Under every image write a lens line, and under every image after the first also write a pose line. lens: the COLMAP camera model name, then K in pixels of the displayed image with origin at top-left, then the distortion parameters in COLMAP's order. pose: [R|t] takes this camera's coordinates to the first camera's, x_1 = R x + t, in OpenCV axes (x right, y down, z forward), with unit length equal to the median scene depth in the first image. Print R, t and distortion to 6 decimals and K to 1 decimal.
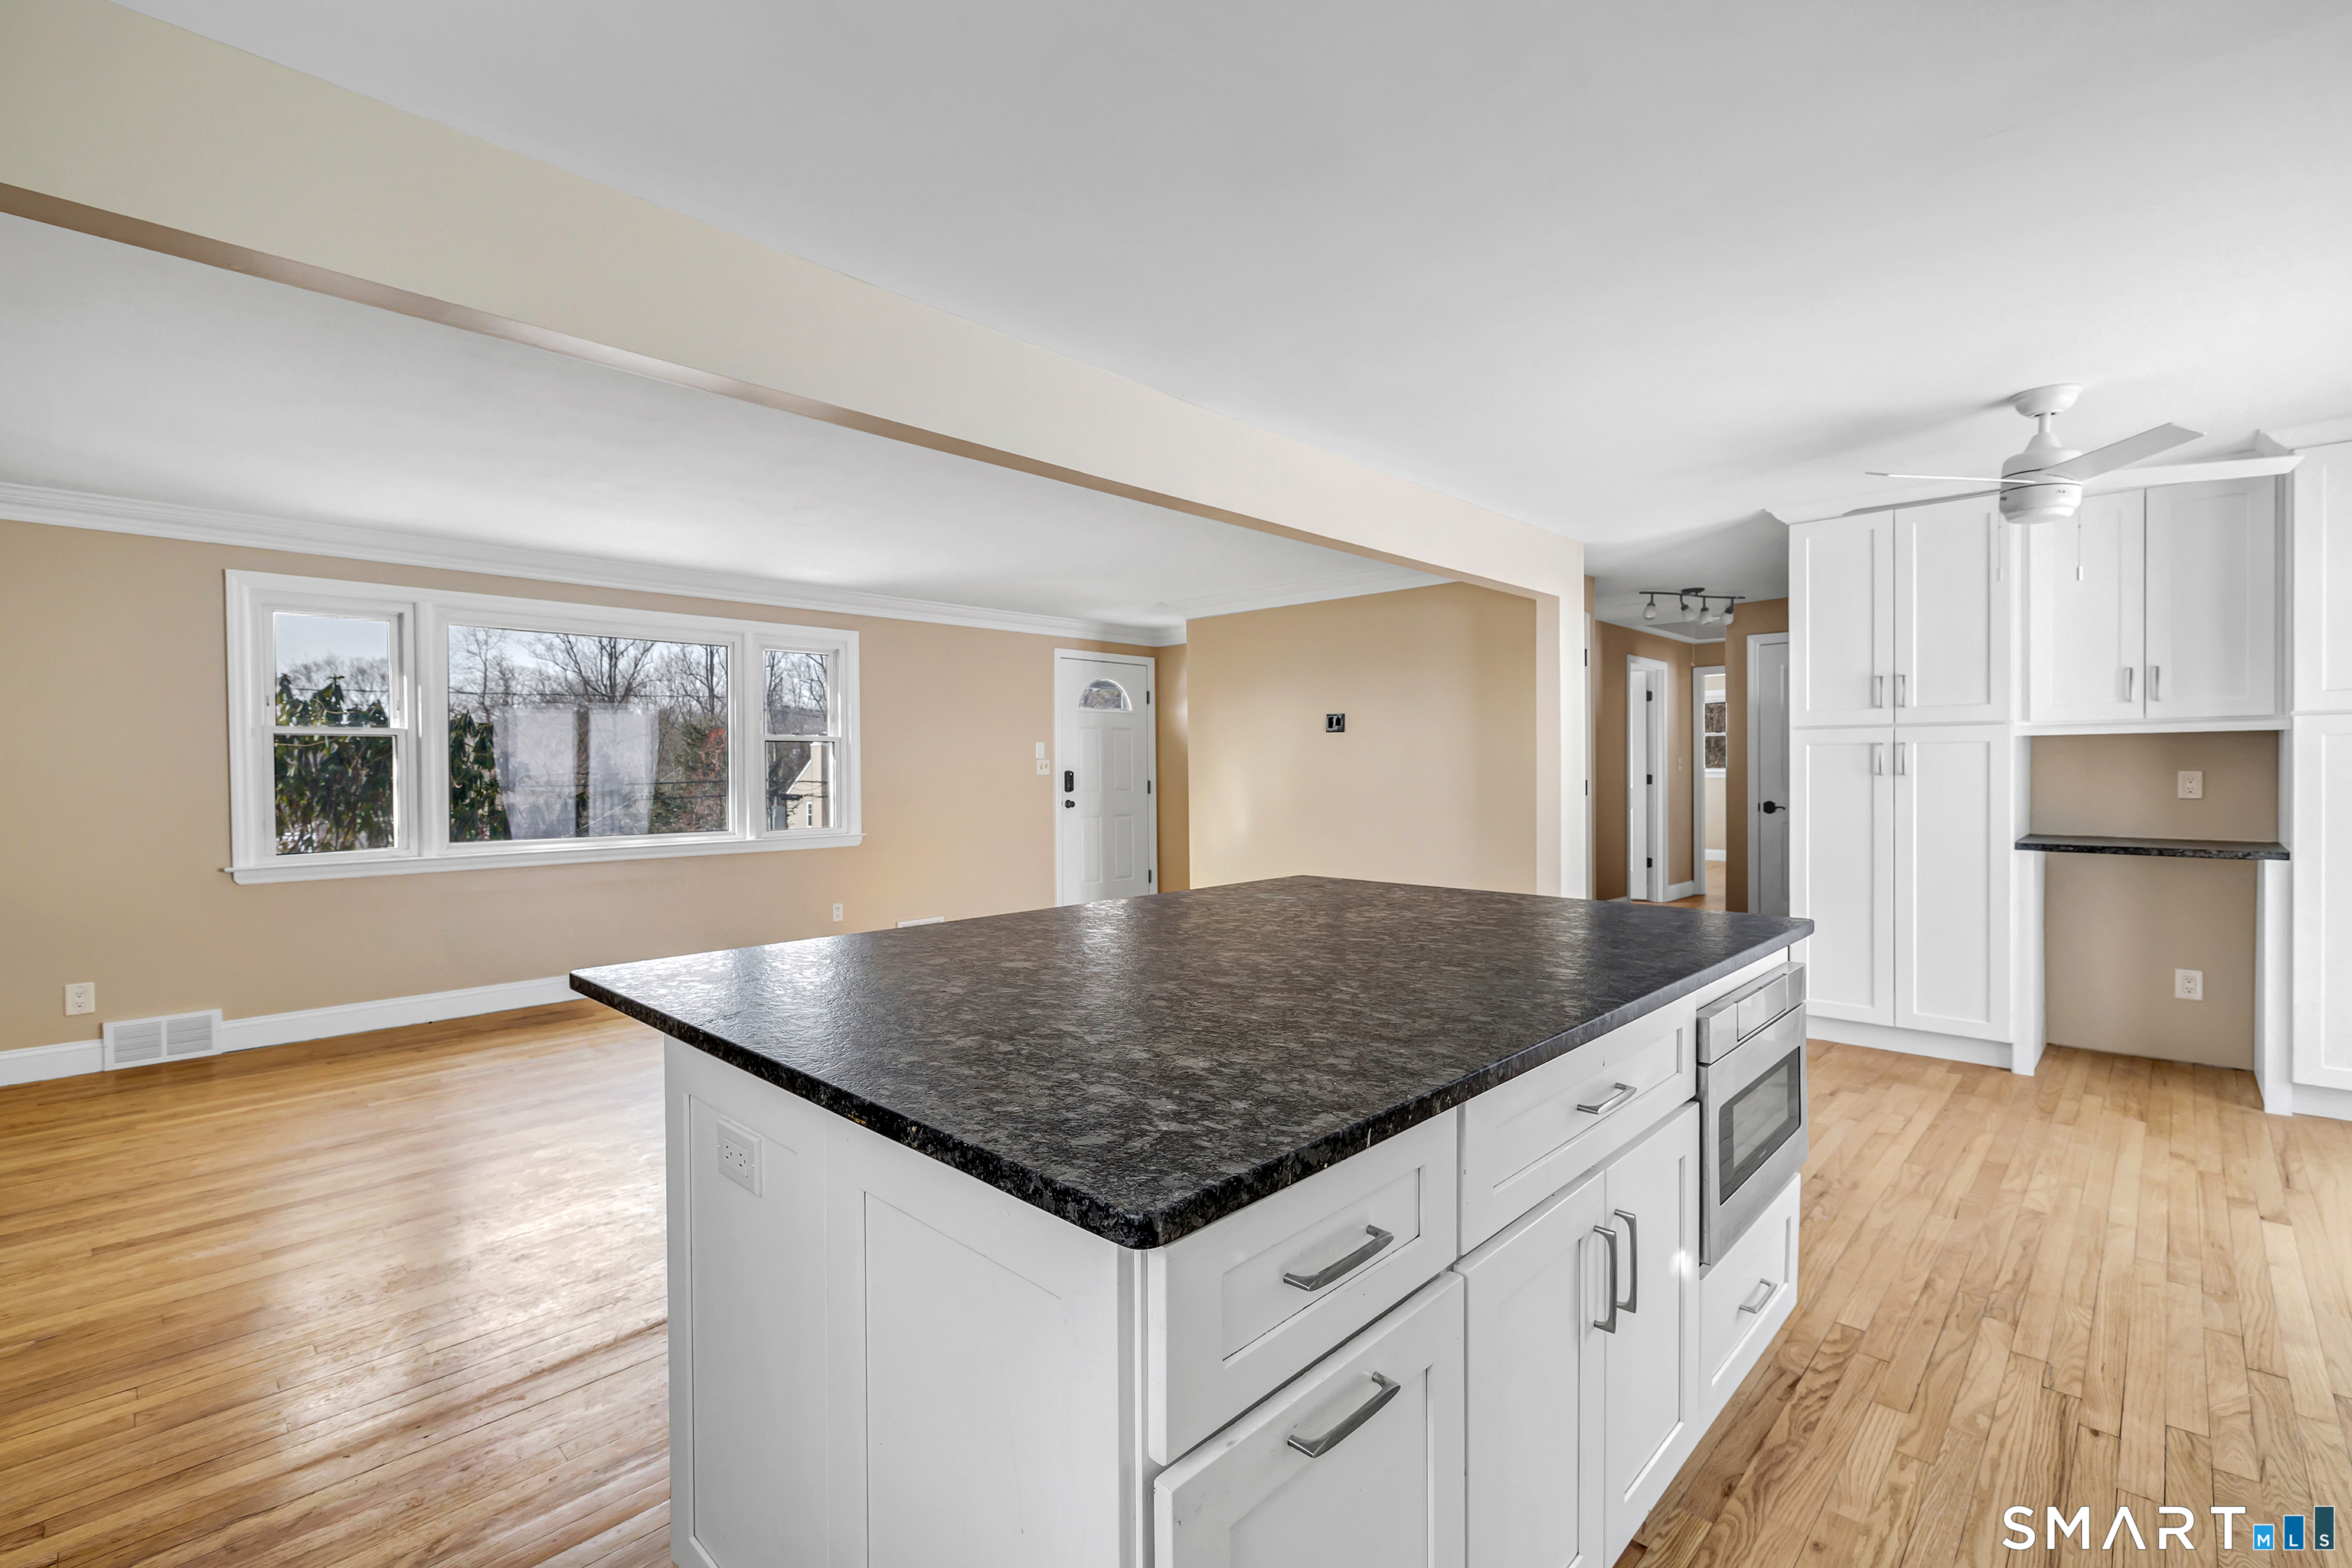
lens RADIAL K [[1027.2, 0, 1171.3], [0, 1027.2, 774.1], [0, 0, 1]] dist [-0.000368, 0.000055]
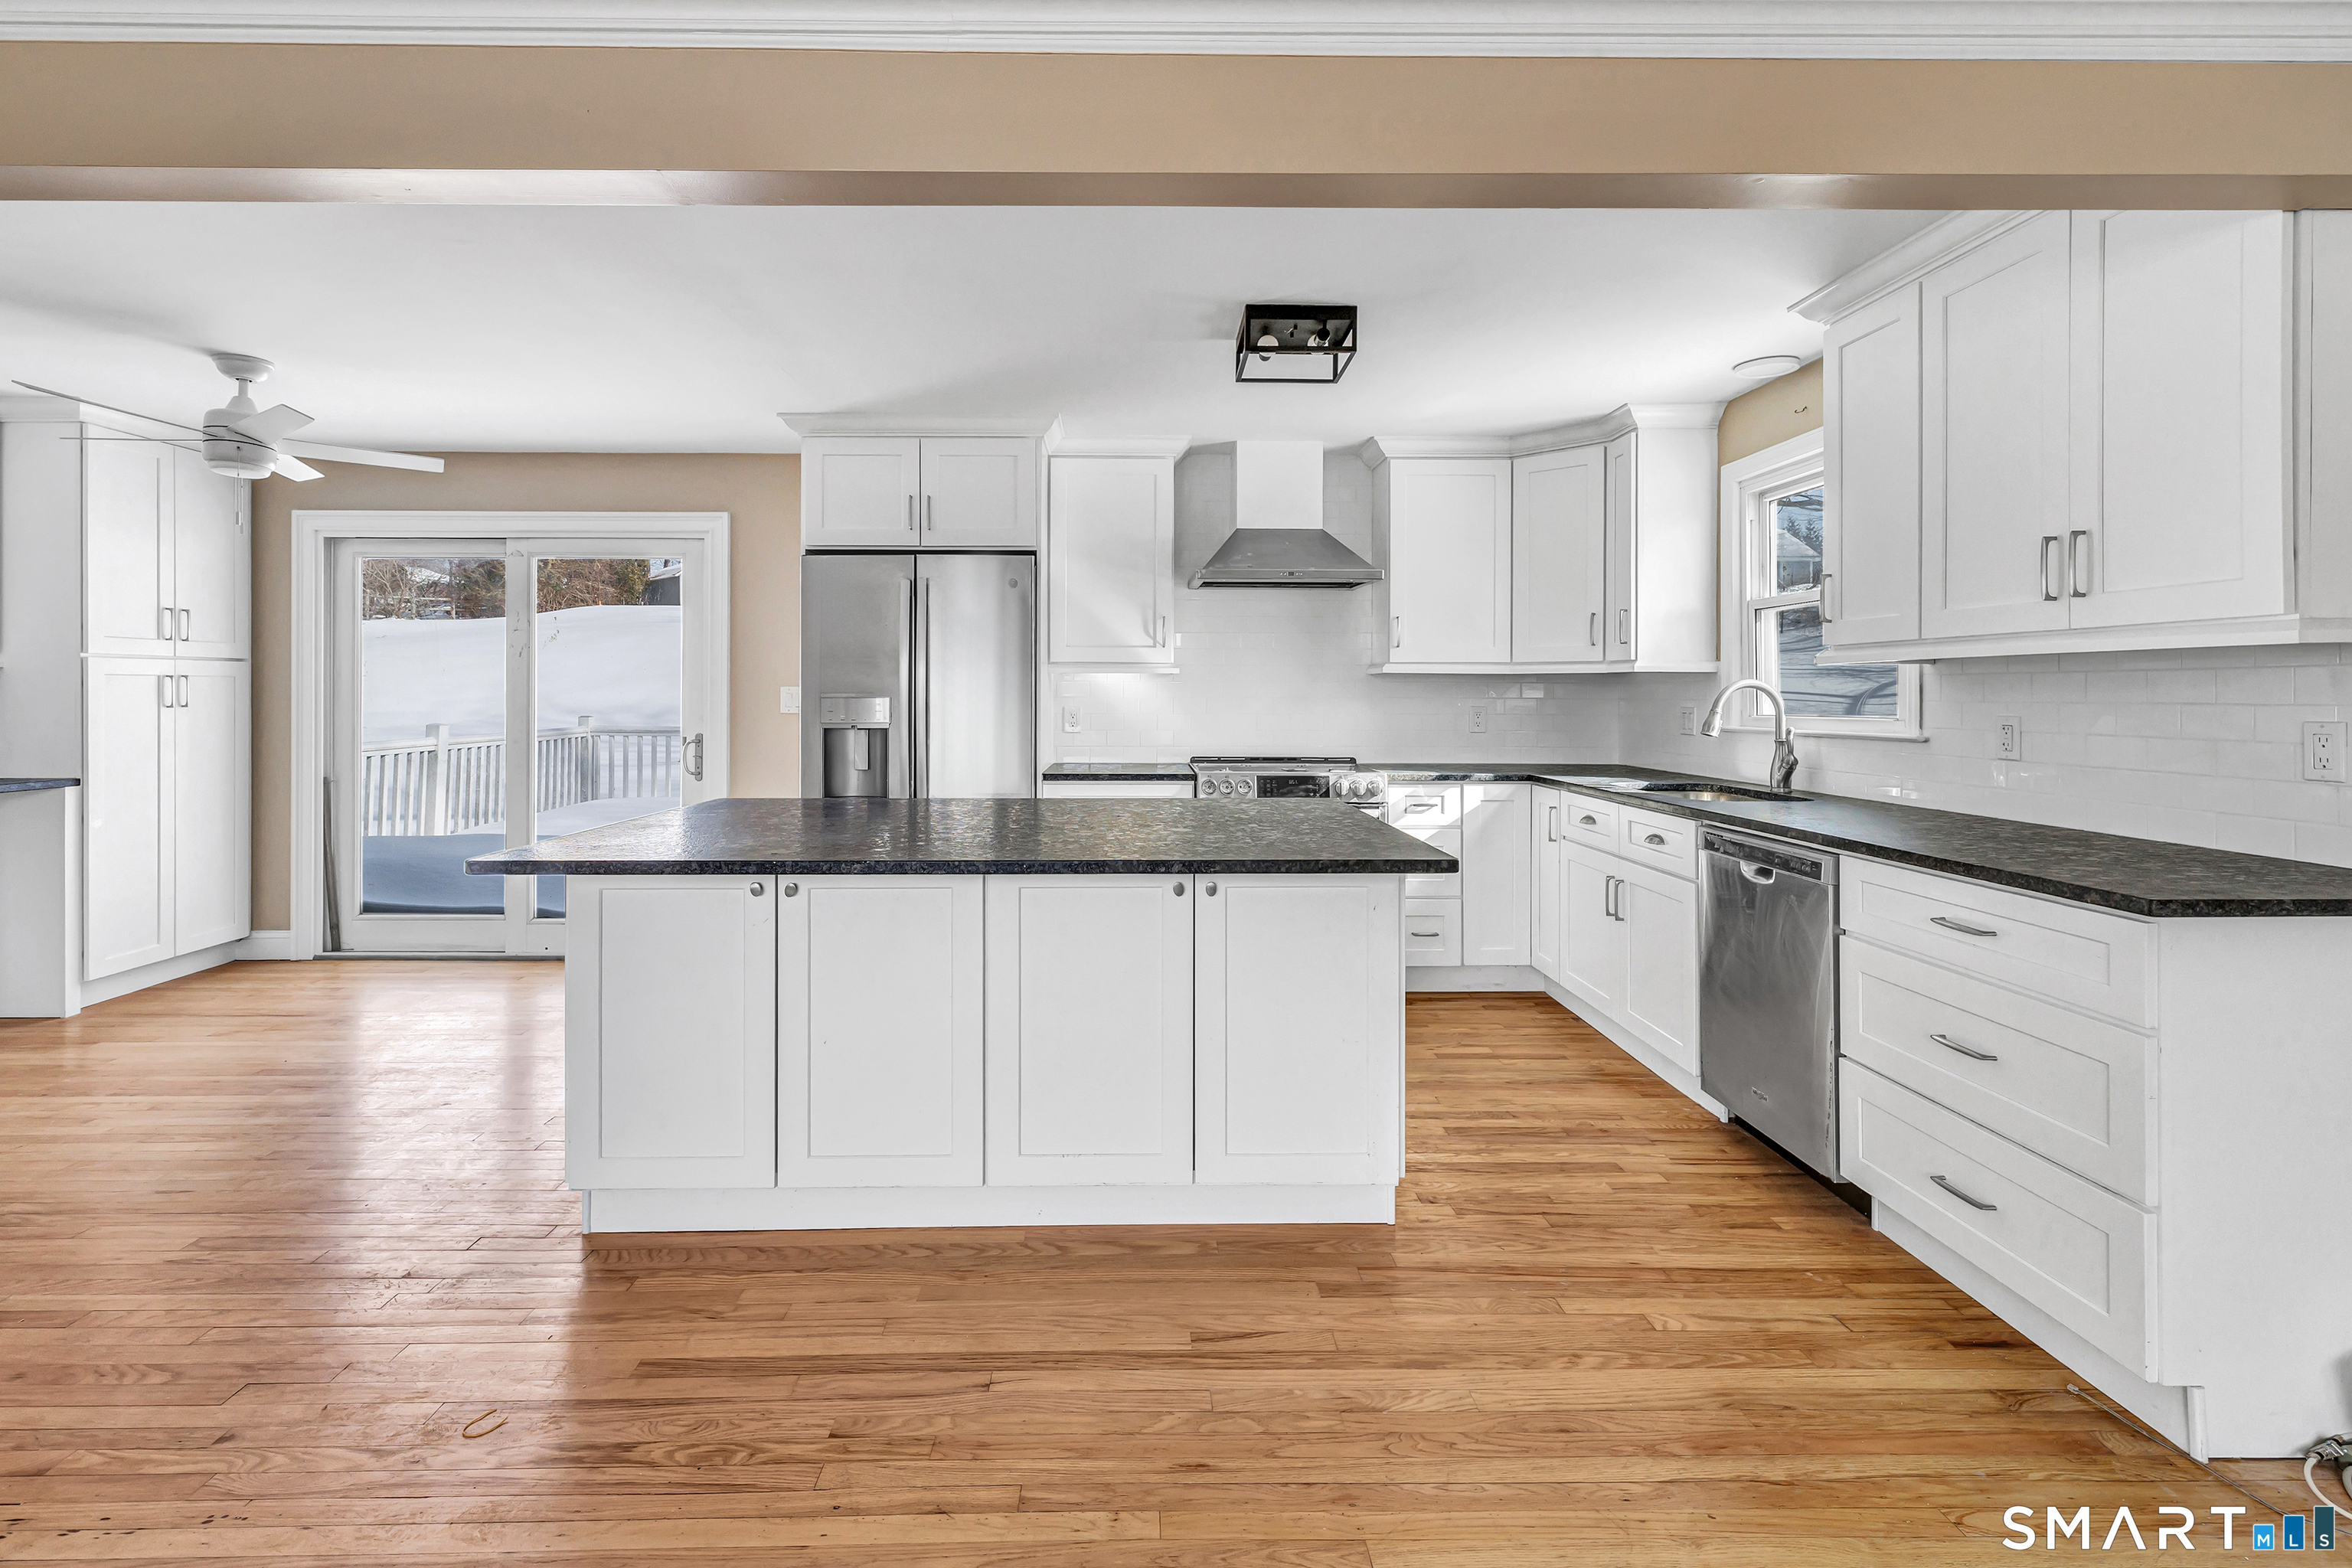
lens RADIAL K [[1081.1, 0, 1143.6], [0, 1081.1, 694.1], [0, 0, 1]] dist [-0.000154, 0.000357]
pose [[-0.695904, 0.007411, 0.718096, -0.329094], [0.010420, 0.999946, -0.000221, -0.002090], [-0.718059, 0.007329, -0.695944, 0.567722]]
